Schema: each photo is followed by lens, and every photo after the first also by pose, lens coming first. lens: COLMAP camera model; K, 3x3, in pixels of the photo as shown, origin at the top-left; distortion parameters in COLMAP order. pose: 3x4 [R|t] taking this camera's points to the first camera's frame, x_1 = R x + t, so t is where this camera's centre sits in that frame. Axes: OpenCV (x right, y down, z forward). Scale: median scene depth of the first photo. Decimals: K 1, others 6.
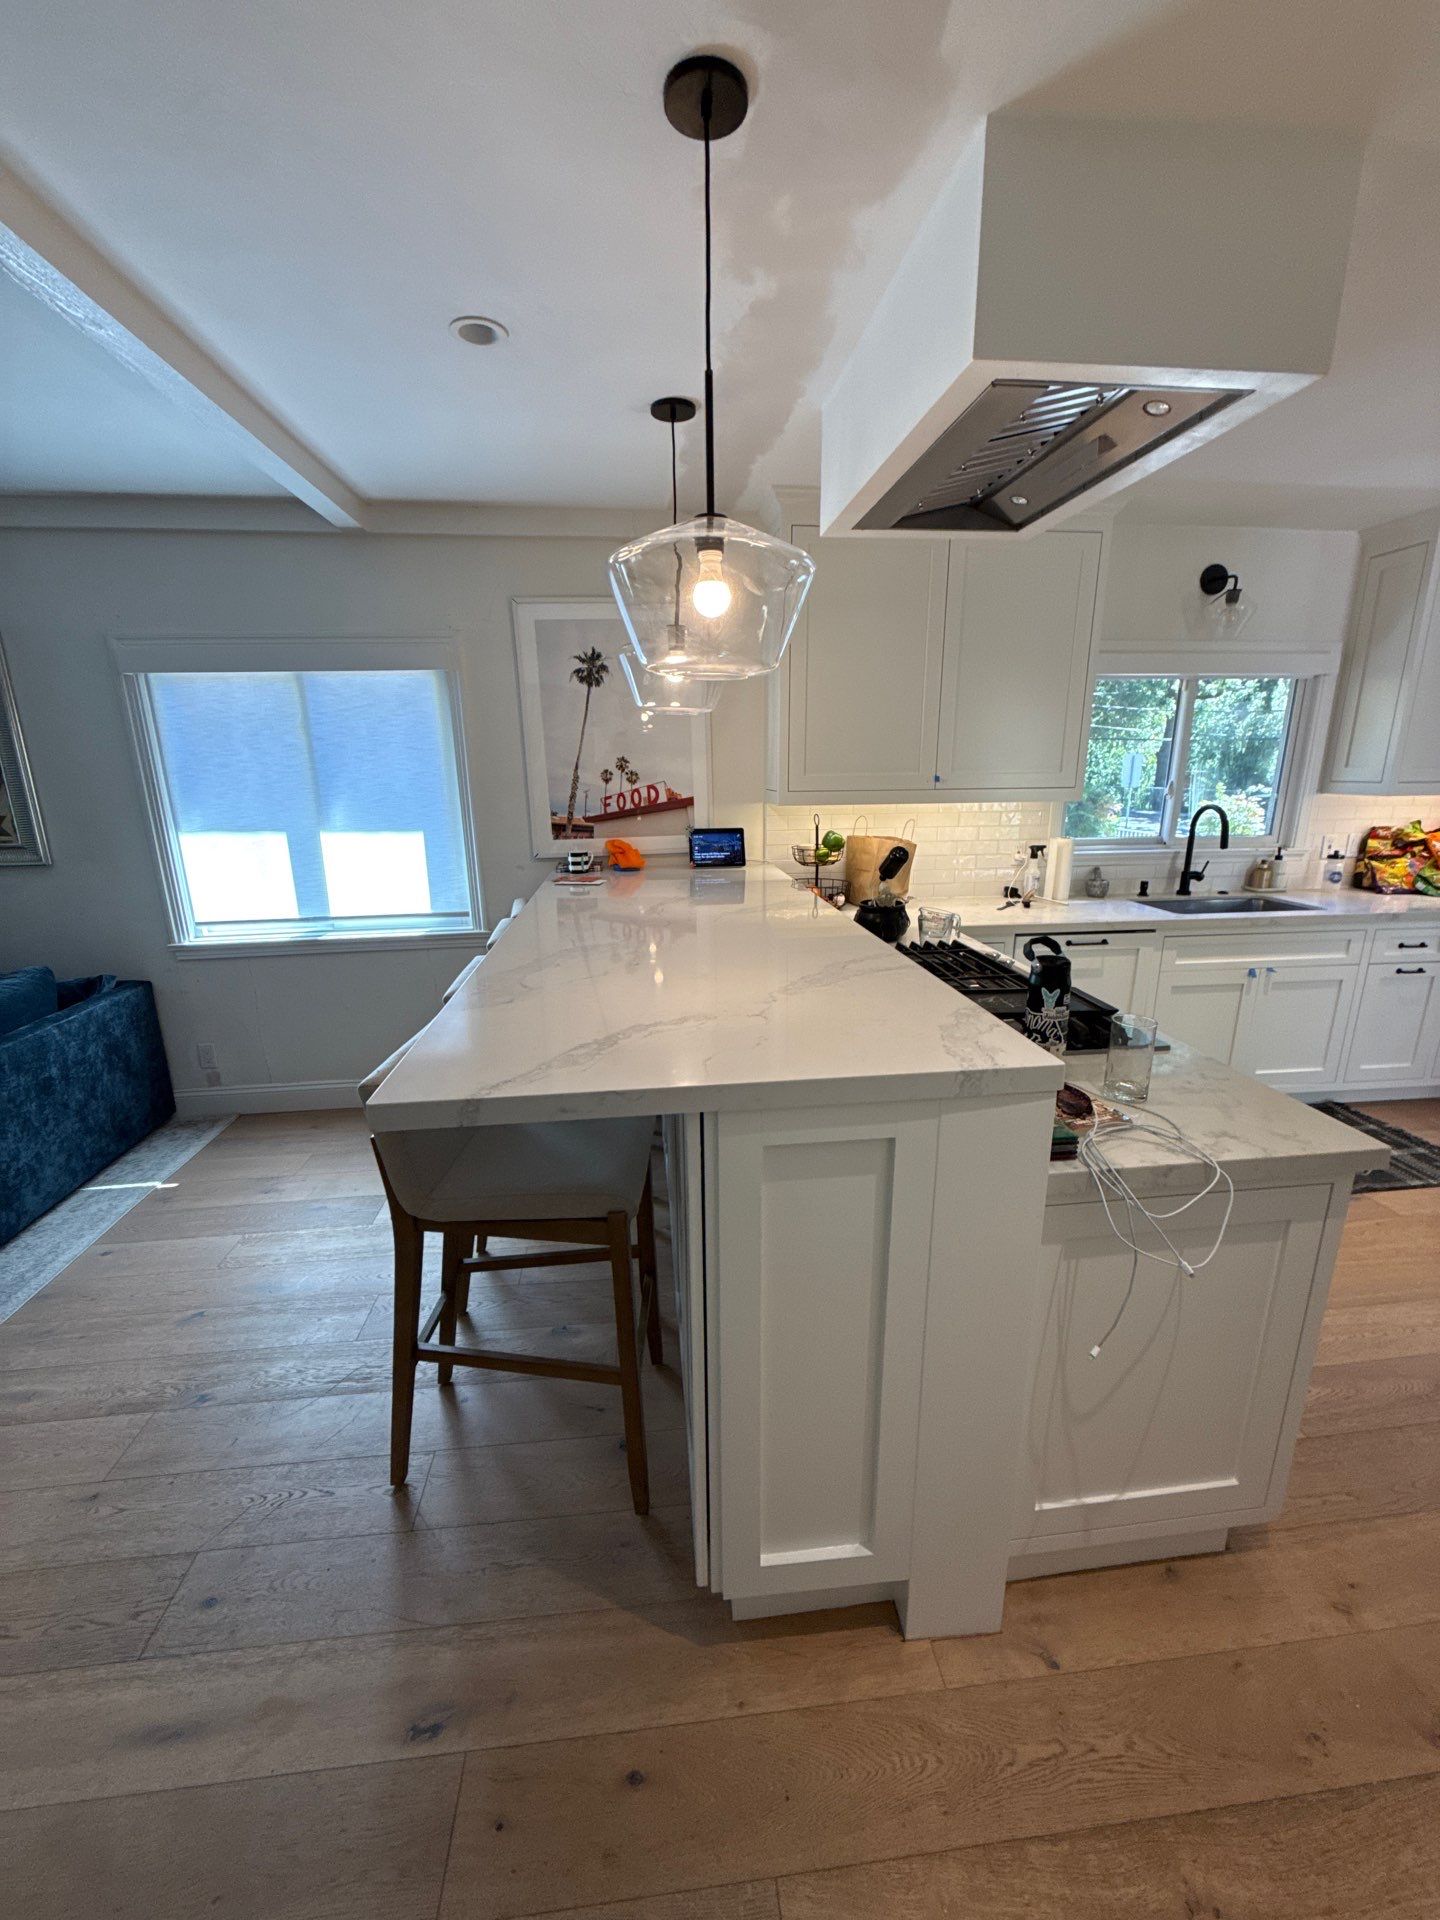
lens RADIAL K [[763.0, 0, 719.7], [0, 763.0, 956.1], [0, 0, 1]] dist [0.001329, 0.000162]
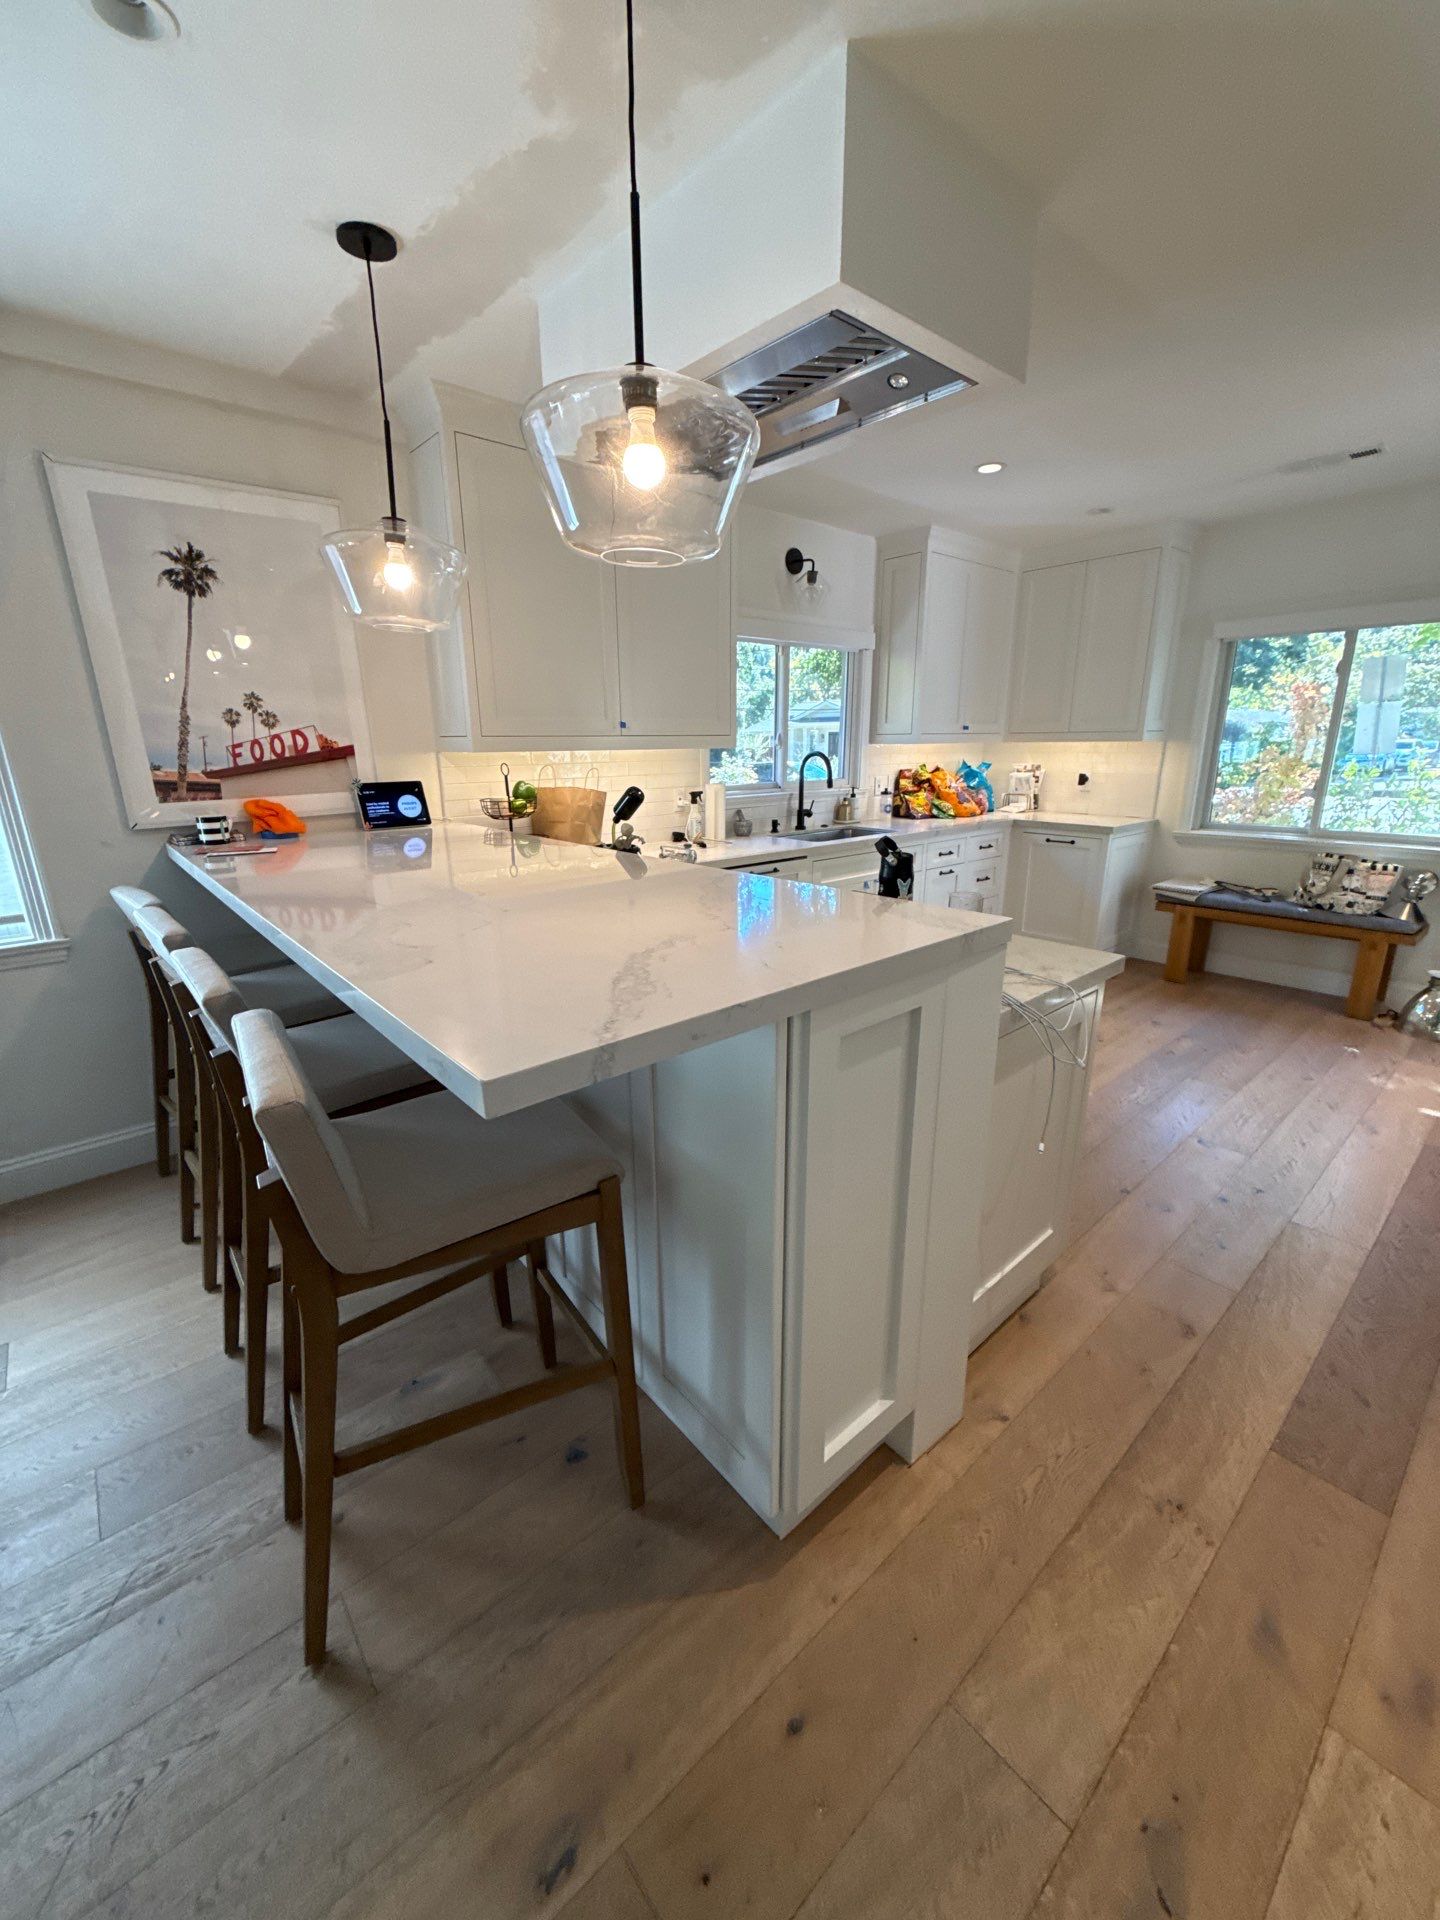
lens RADIAL K [[763.0, 0, 719.7], [0, 763.0, 956.1], [0, 0, 1]] dist [0.001329, 0.000162]
pose [[0.822599, -0.152582, 0.547768, -0.201050], [0.137814, 0.988102, 0.068278, 0.018438], [-0.551669, 0.019324, 0.833840, 0.086364]]
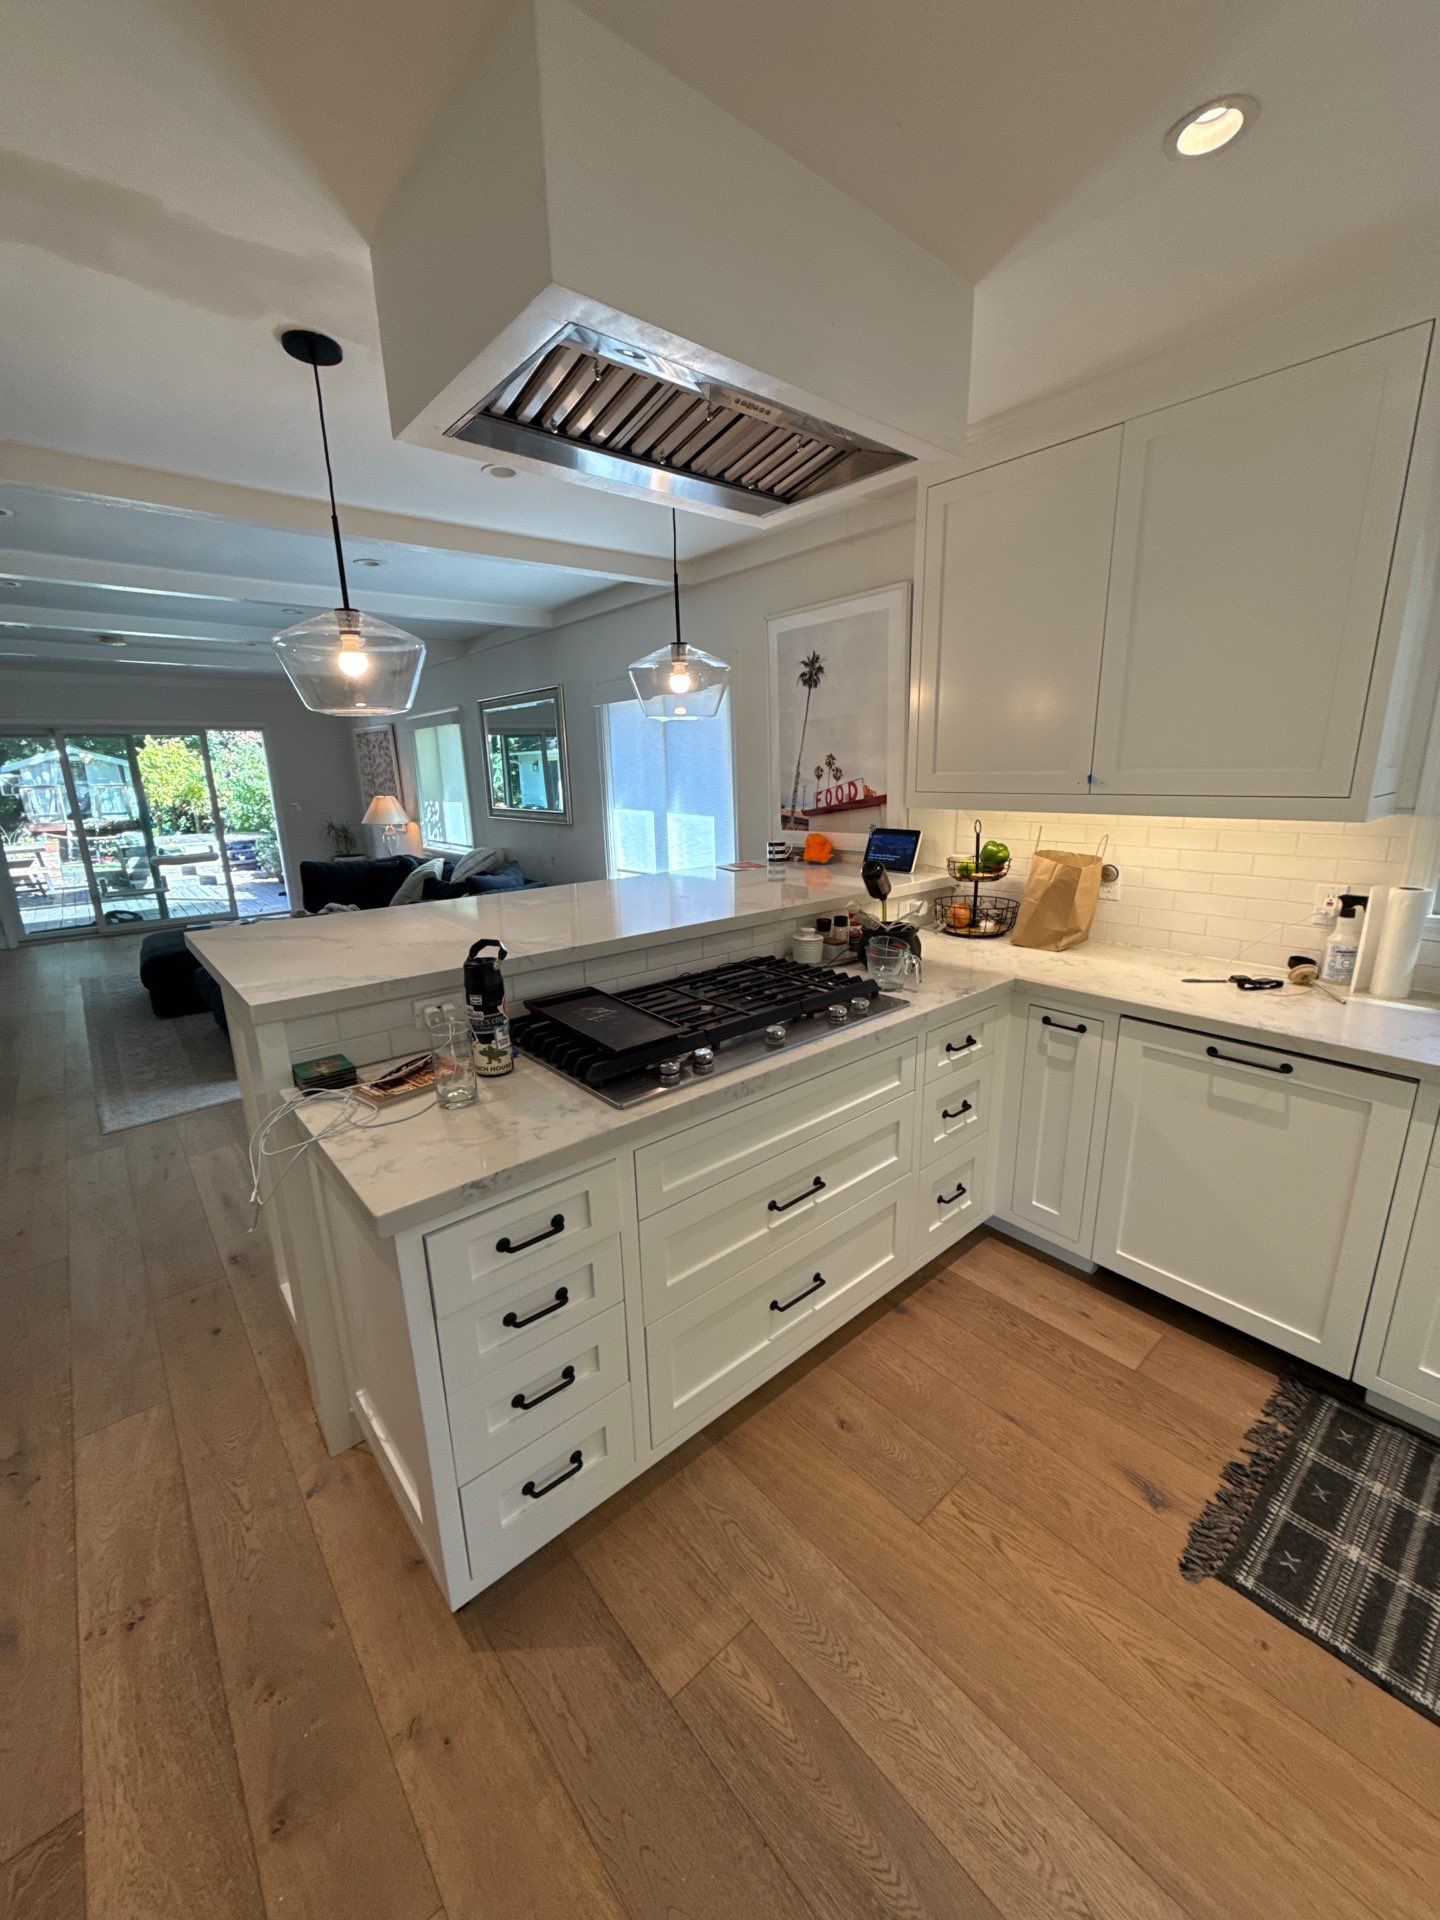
lens RADIAL K [[763.0, 0, 719.7], [0, 763.0, 956.1], [0, 0, 1]] dist [0.001329, 0.000162]
pose [[0.562295, 0.198386, -0.802788, 0.665044], [-0.183867, 0.976489, 0.112526, -0.082143], [0.806237, 0.084334, 0.585551, 0.295301]]
